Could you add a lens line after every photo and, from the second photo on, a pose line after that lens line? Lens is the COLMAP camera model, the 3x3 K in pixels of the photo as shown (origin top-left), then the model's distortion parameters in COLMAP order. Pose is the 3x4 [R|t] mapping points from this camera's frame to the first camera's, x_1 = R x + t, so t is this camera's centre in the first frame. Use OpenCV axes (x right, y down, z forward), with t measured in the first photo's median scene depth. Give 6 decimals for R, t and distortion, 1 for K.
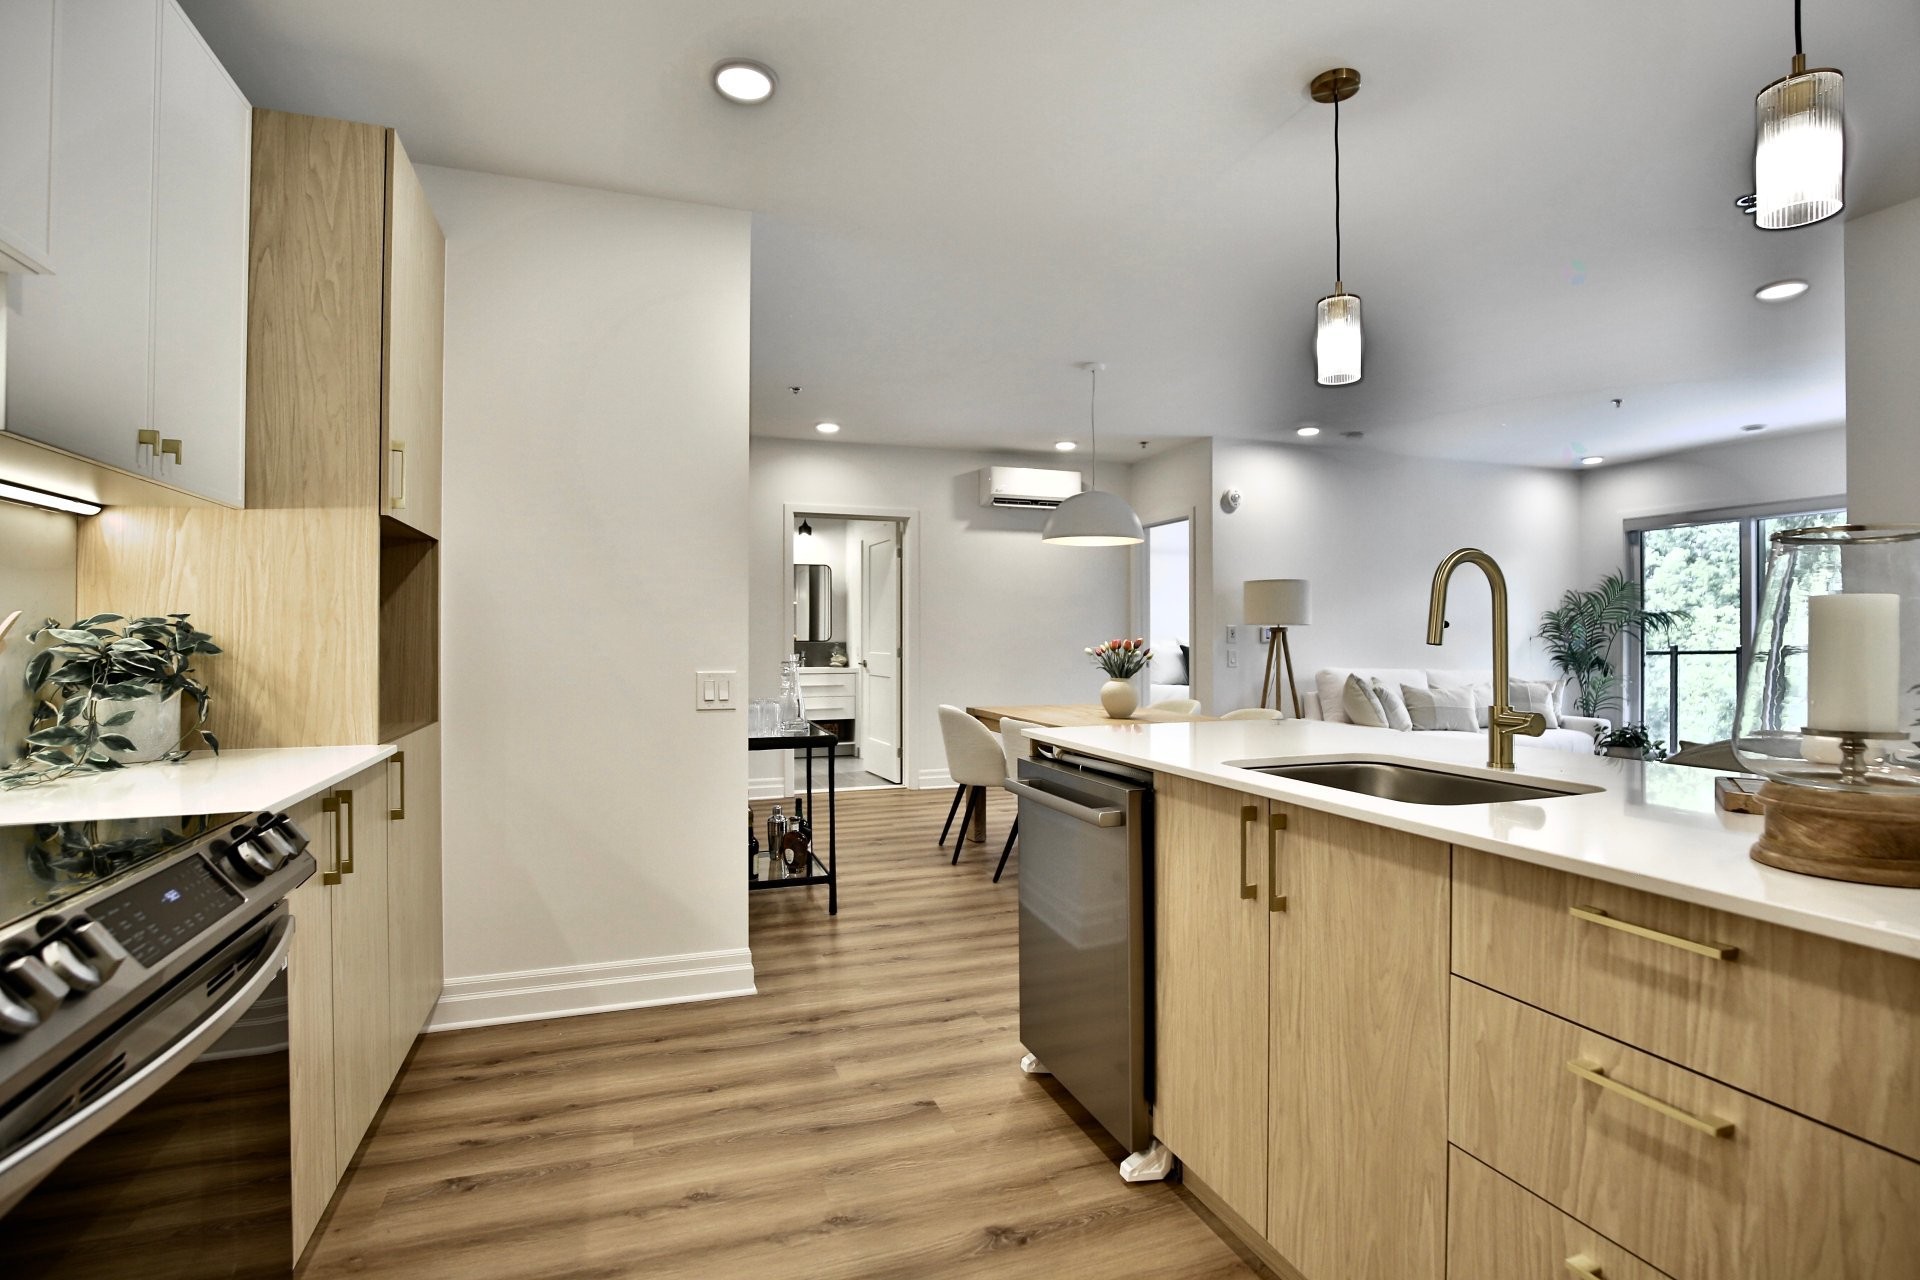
lens RADIAL K [[928.7, 0, 969.6], [0, 928.7, 632.3], [0, 0, 1]] dist [-0.034672, 0.002579]
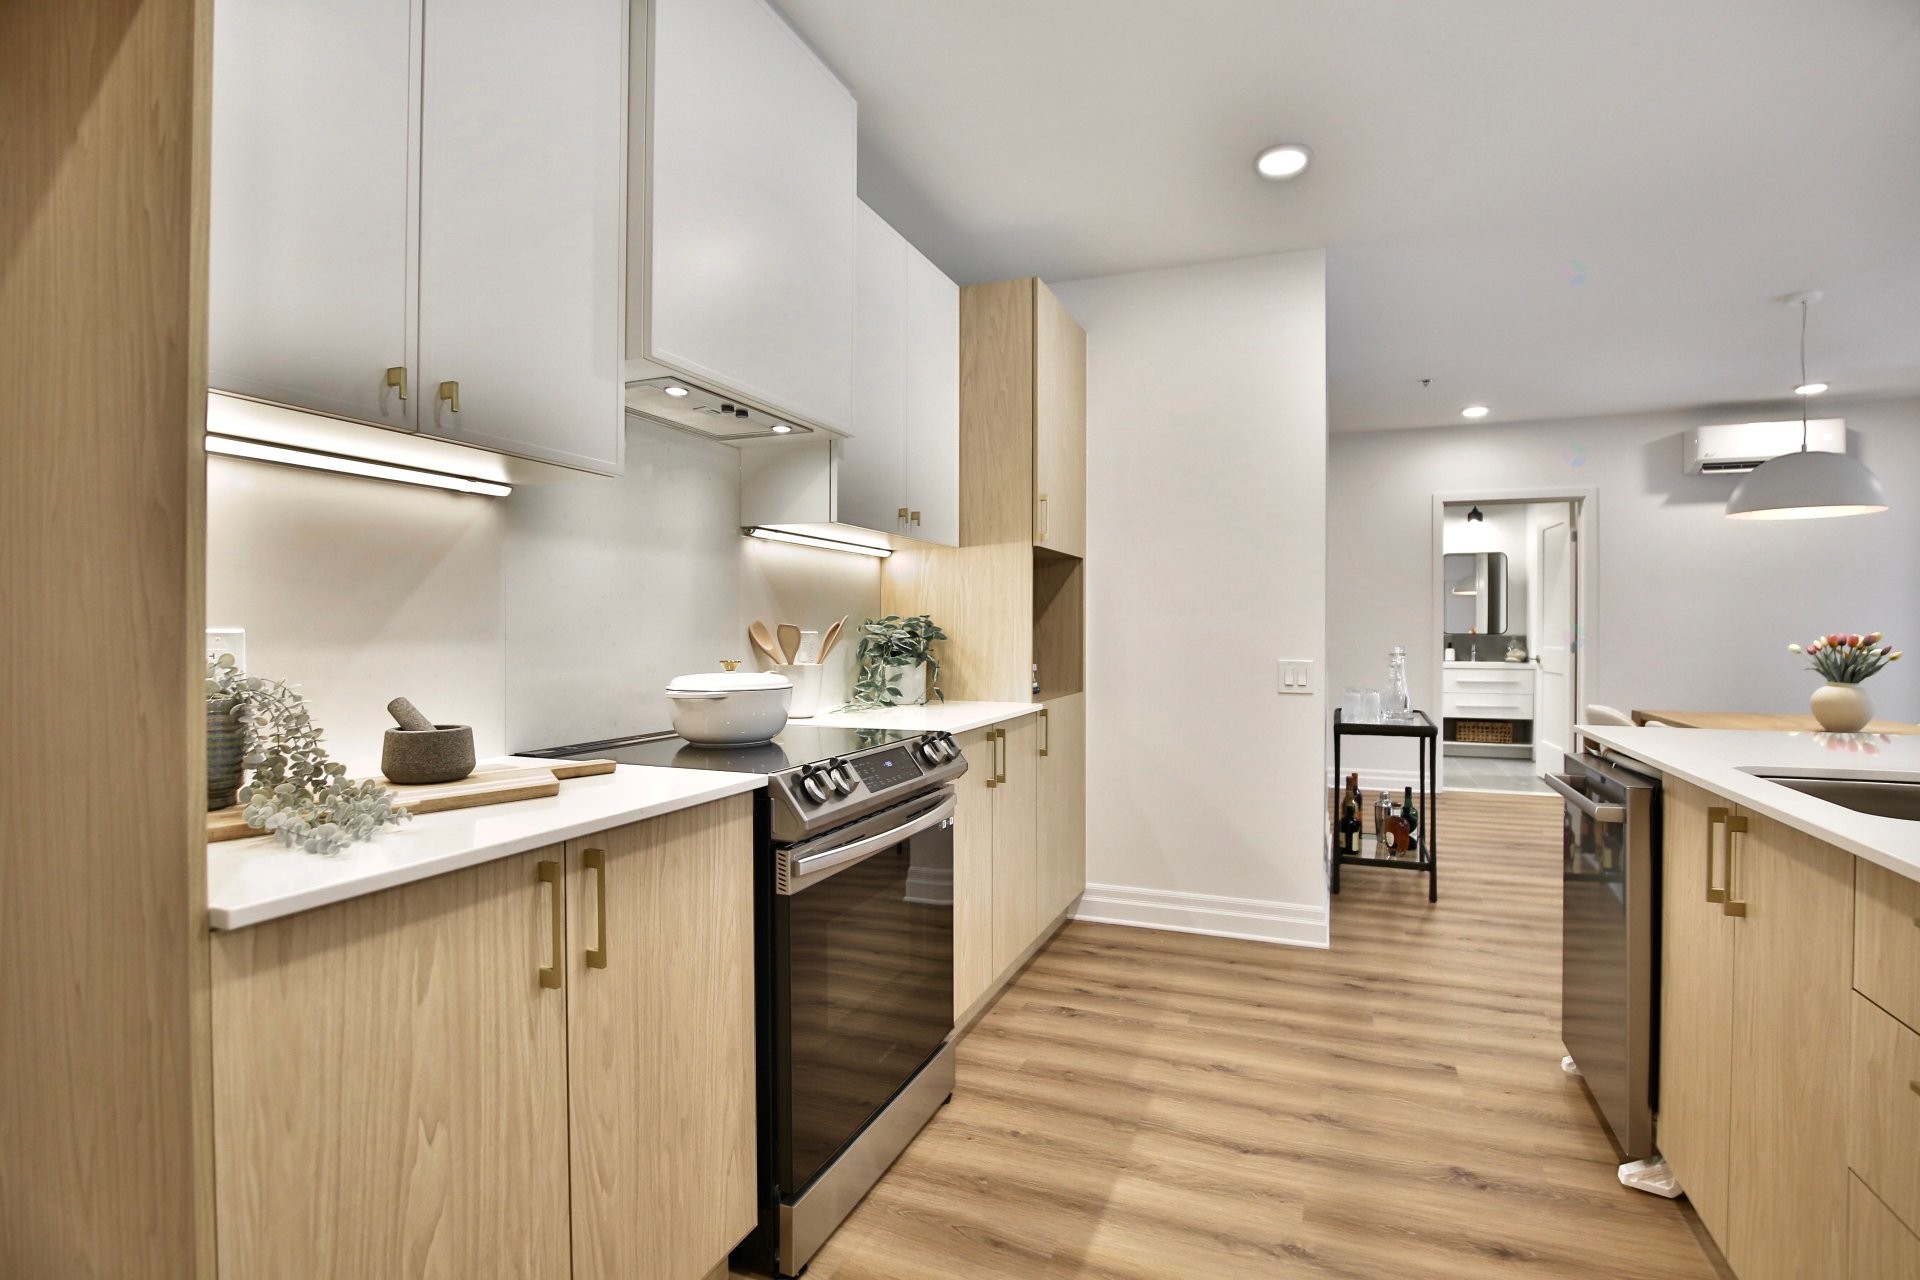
lens RADIAL K [[928.7, 0, 969.6], [0, 928.7, 632.3], [0, 0, 1]] dist [-0.034672, 0.002579]
pose [[0.745406, 0.004155, -0.666597, 0.244816], [0.001505, 0.999968, 0.007917, -0.002138], [0.666609, -0.006904, 0.745376, -0.156434]]
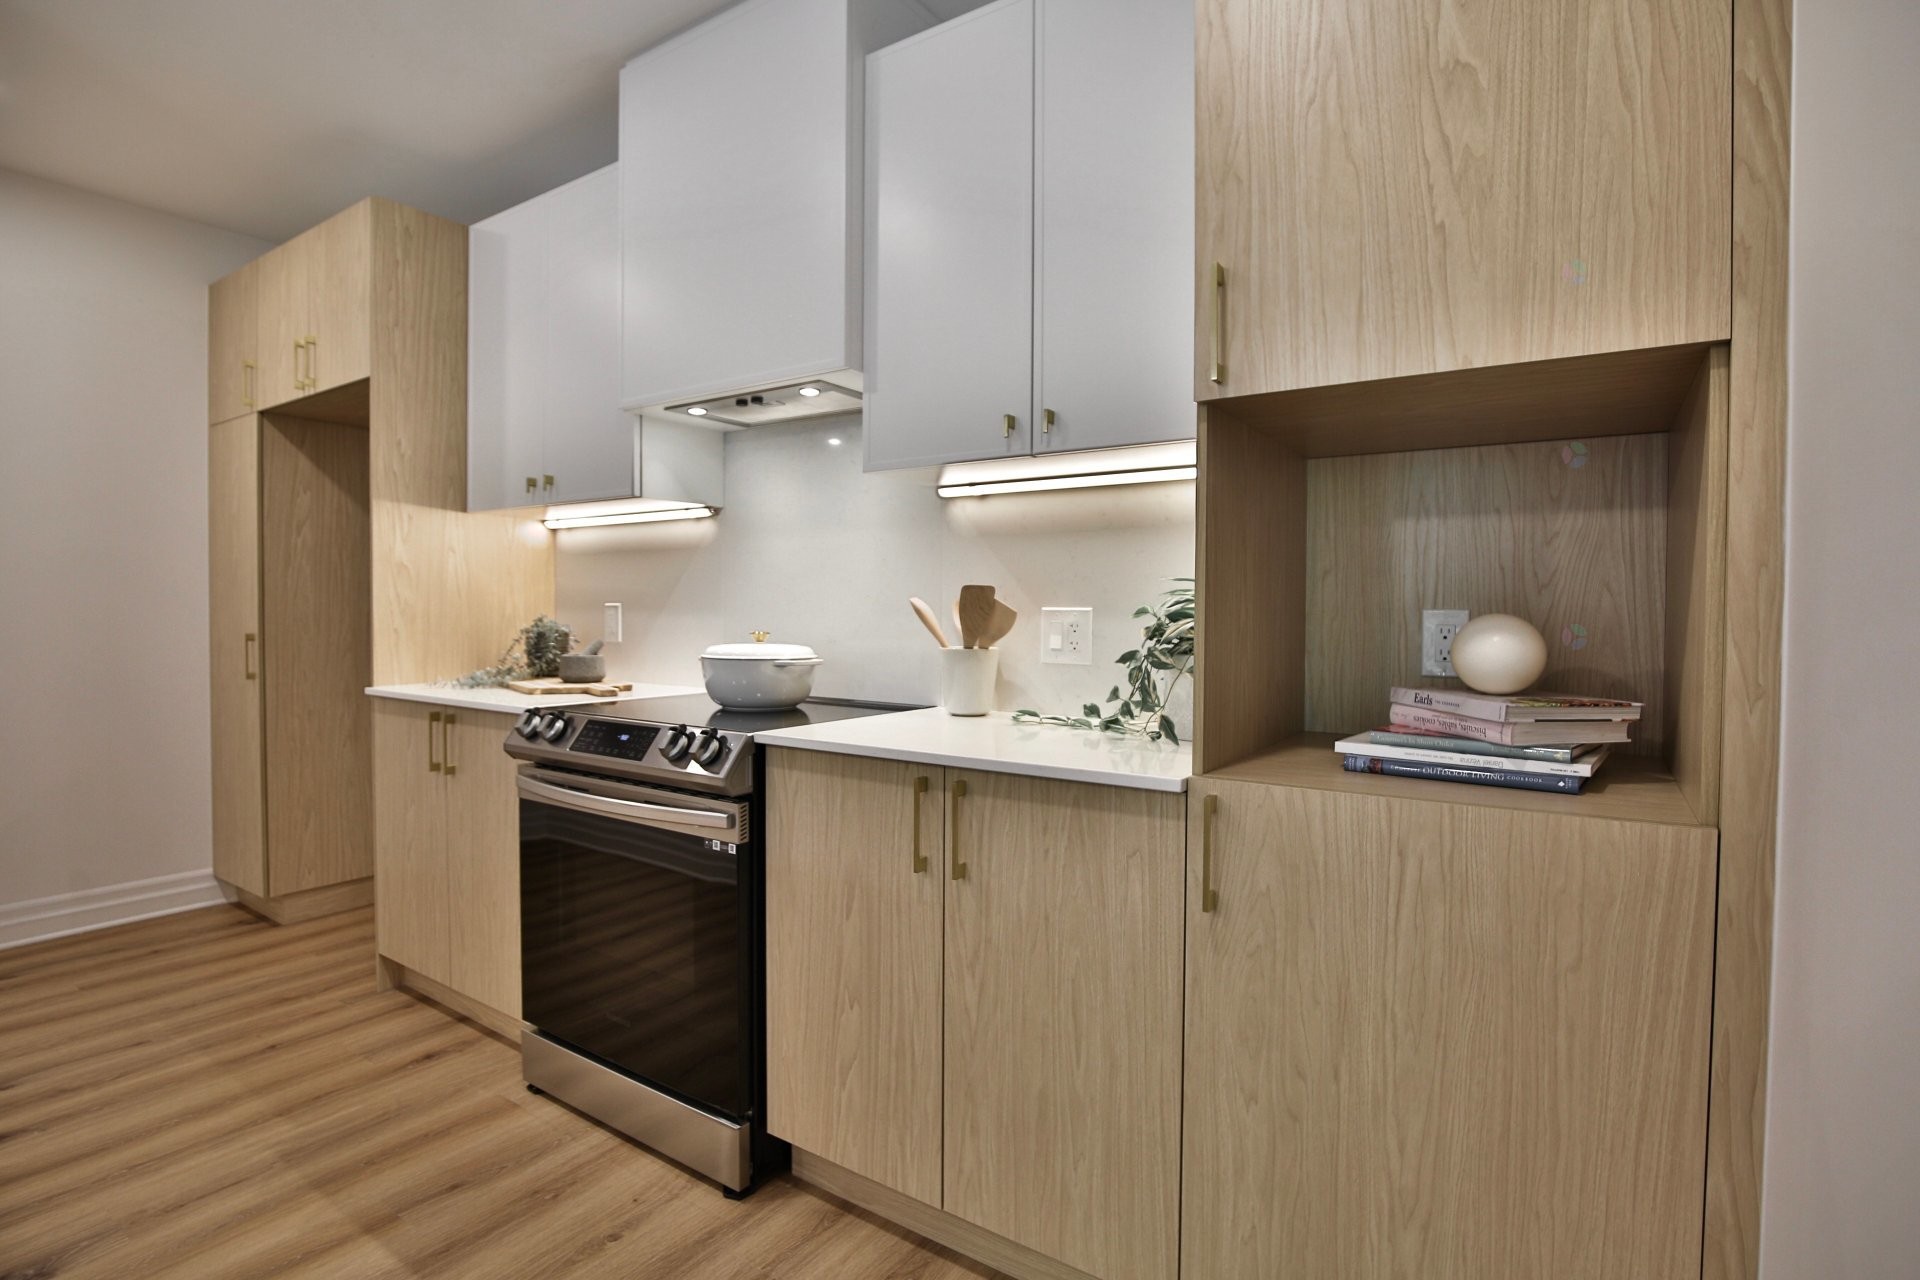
lens RADIAL K [[928.7, 0, 969.6], [0, 928.7, 632.3], [0, 0, 1]] dist [-0.034672, 0.002579]
pose [[-0.807621, 0.008091, -0.589646, -0.138551], [-0.003252, 0.999830, 0.018173, 0.013898], [0.589693, 0.016595, -0.807457, 1.299362]]
